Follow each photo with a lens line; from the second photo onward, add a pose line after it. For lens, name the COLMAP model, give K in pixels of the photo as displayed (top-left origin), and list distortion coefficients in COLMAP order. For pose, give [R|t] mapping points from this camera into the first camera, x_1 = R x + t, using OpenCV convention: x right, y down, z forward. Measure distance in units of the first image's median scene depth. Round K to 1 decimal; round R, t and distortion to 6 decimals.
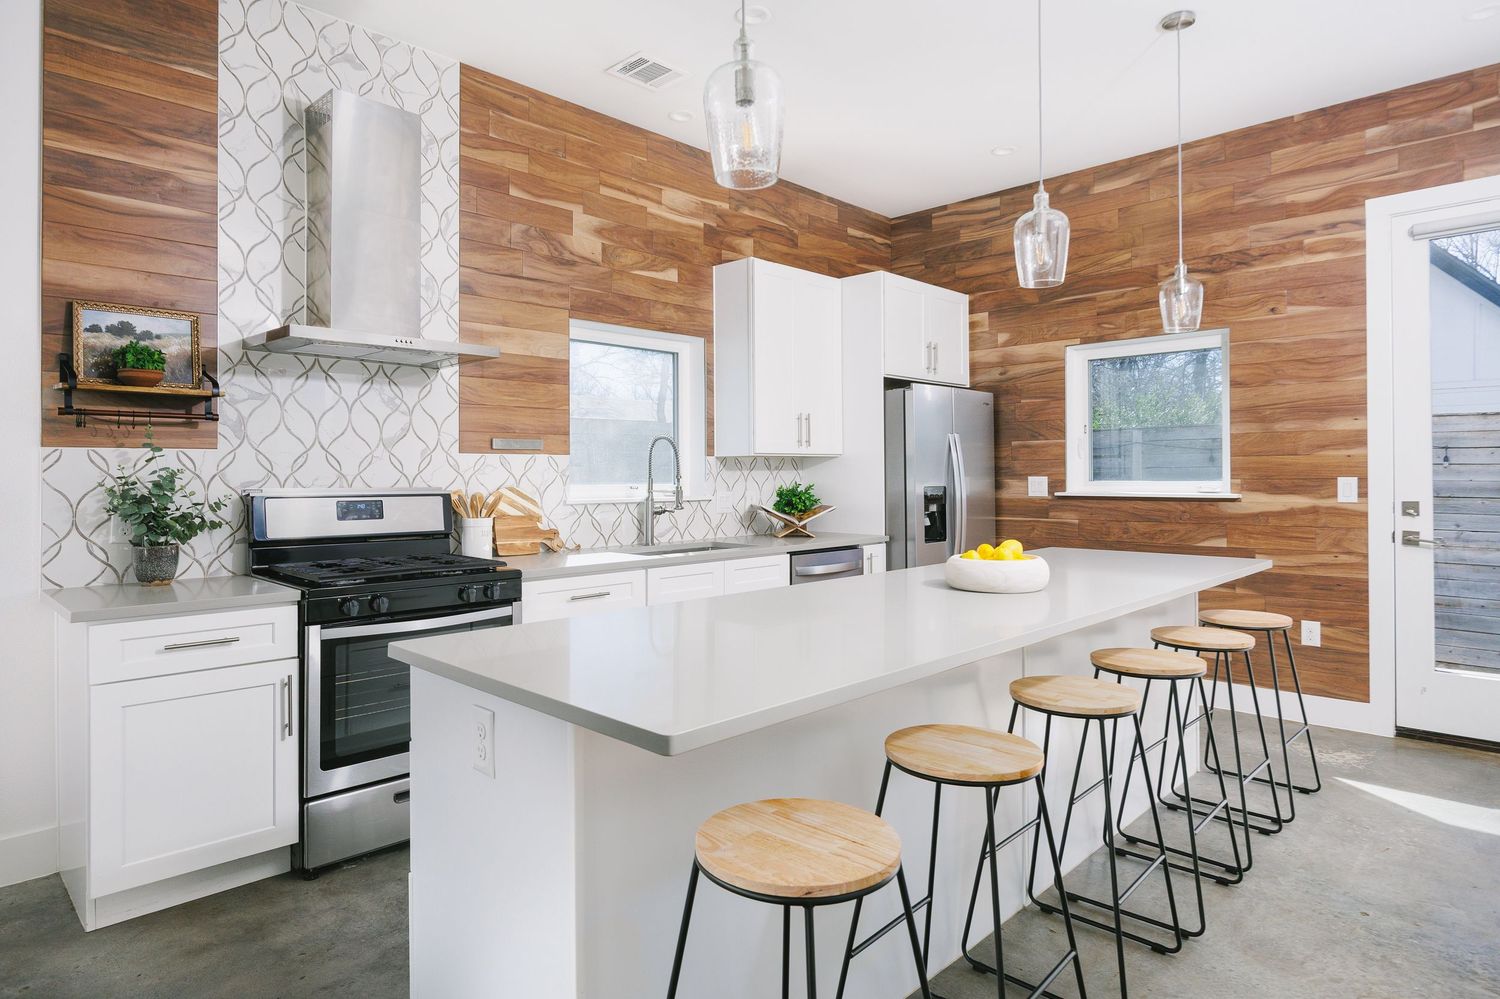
lens RADIAL K [[857.1, 0, 754.6], [0, 857.1, 460.8], [0, 0, 1]] dist [-0.001334, -0.000962]
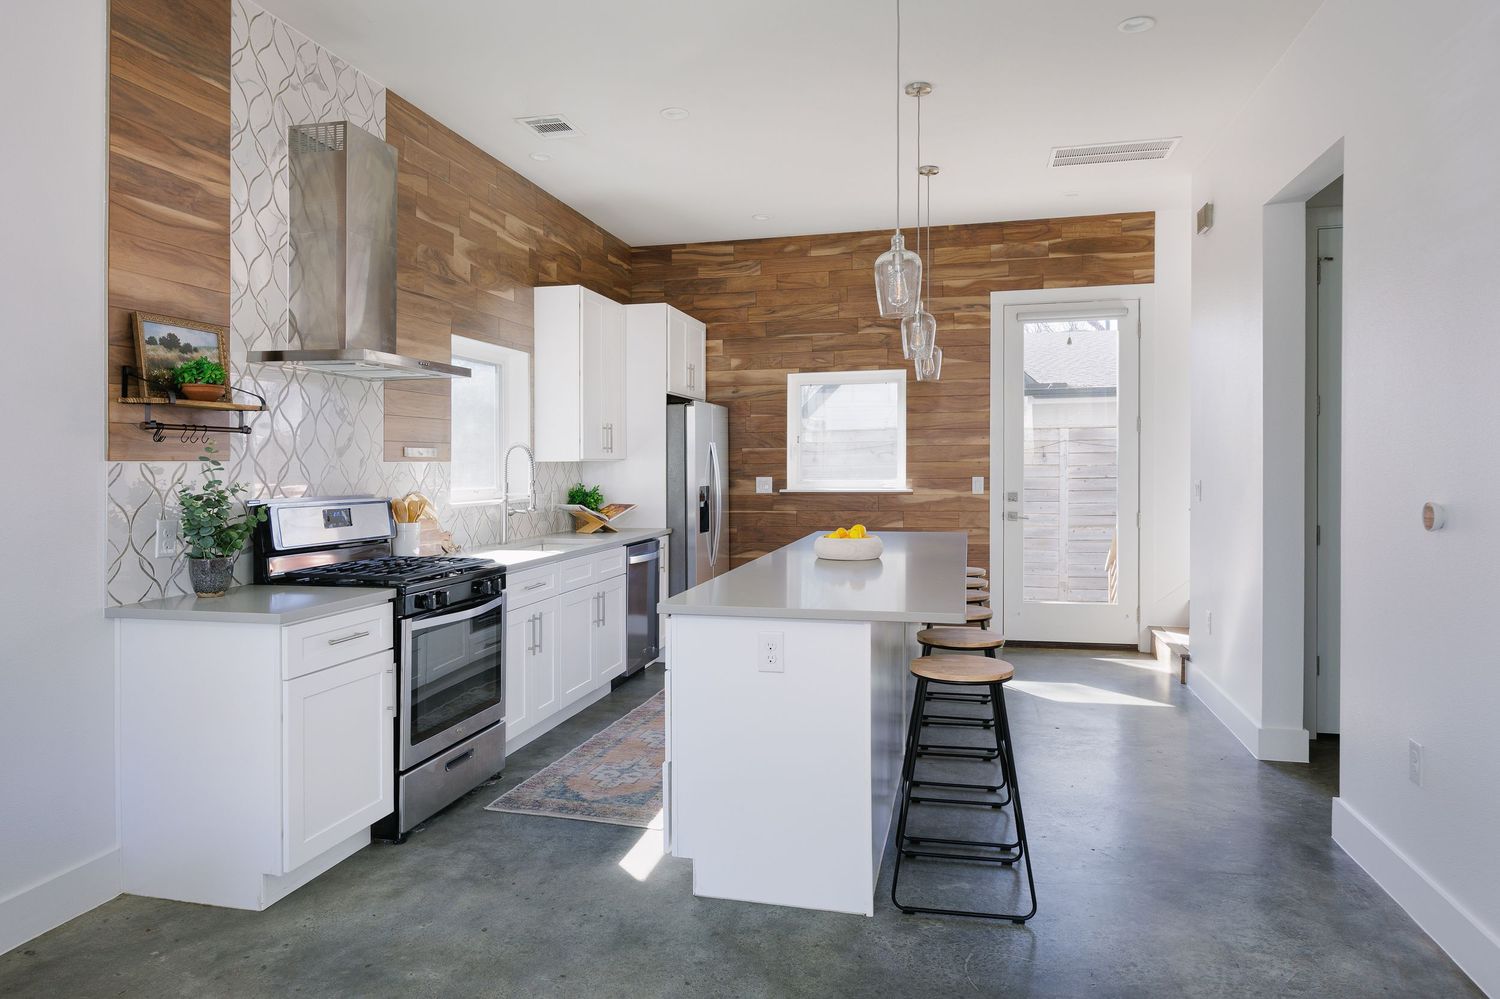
lens RADIAL K [[932.0, 0, 746.6], [0, 932.0, 463.7], [0, 0, 1]] dist [-0.000250, -0.002029]
pose [[0.858822, -0.000431, 0.512274, -0.508148], [-0.005501, 0.999934, 0.010063, -0.018754], [-0.512245, -0.011461, 0.858763, -0.192258]]
